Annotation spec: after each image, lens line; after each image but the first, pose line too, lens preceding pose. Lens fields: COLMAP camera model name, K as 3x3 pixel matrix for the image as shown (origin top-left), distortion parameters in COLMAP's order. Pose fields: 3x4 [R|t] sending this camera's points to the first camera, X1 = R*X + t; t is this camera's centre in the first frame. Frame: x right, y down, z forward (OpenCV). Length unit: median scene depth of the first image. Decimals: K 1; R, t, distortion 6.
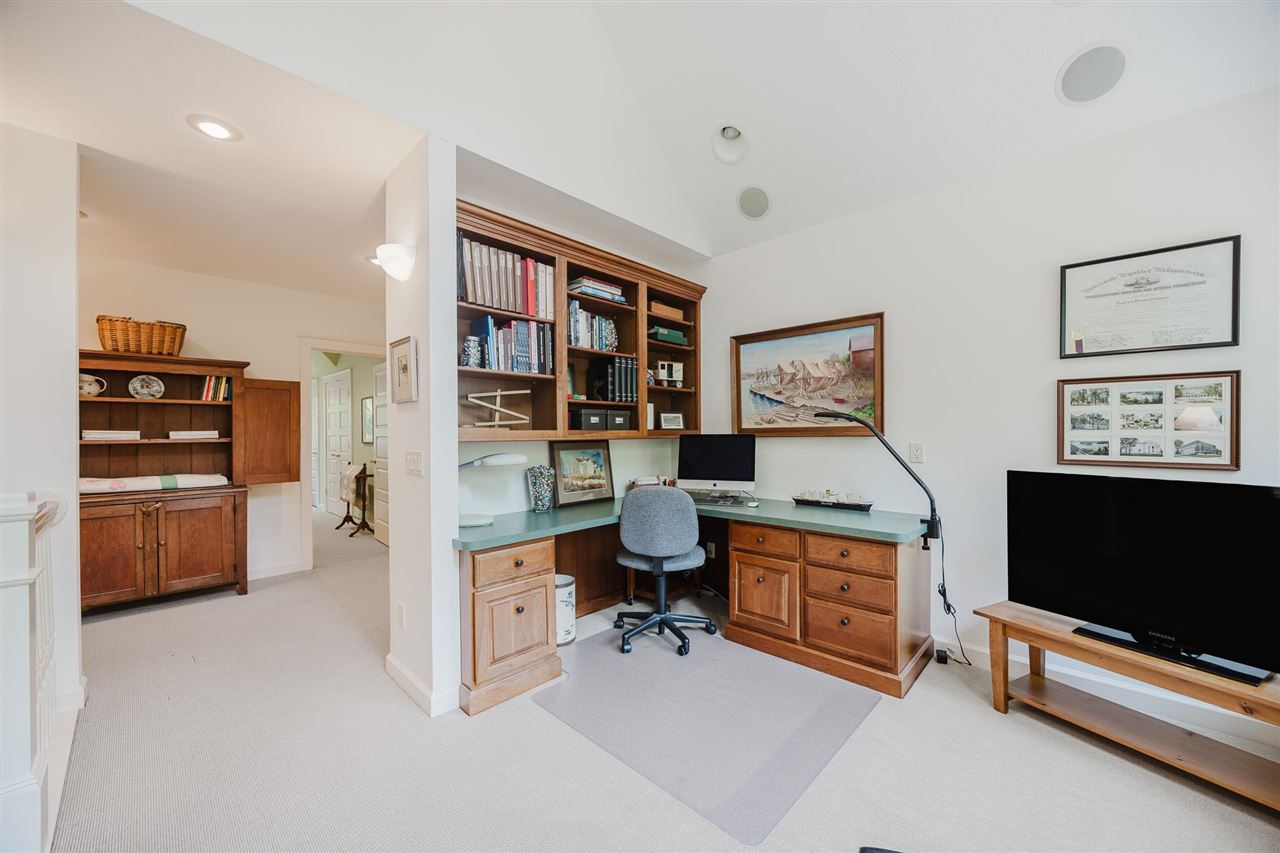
lens RADIAL K [[492.2, 0, 639.8], [0, 492.2, 430.6], [0, 0, 1]] dist [0.002088, -0.000084]
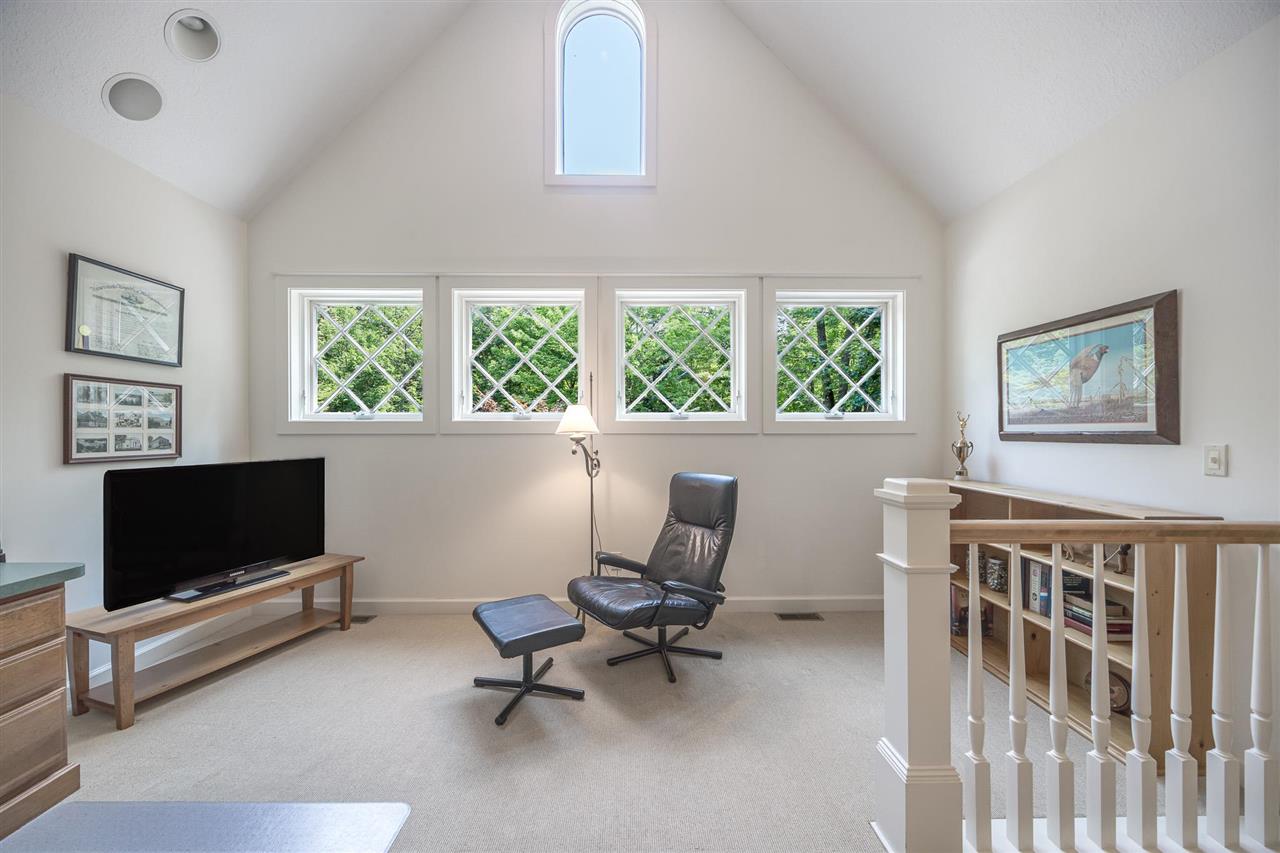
lens RADIAL K [[492.2, 0, 641.4], [0, 492.2, 429.4], [0, 0, 1]] dist [0.002088, -0.000084]
pose [[-0.690959, 0.004836, 0.722878, -0.612700], [0.003526, 0.999988, -0.003319, 0.010389], [-0.722885, 0.000256, -0.690968, 0.920342]]
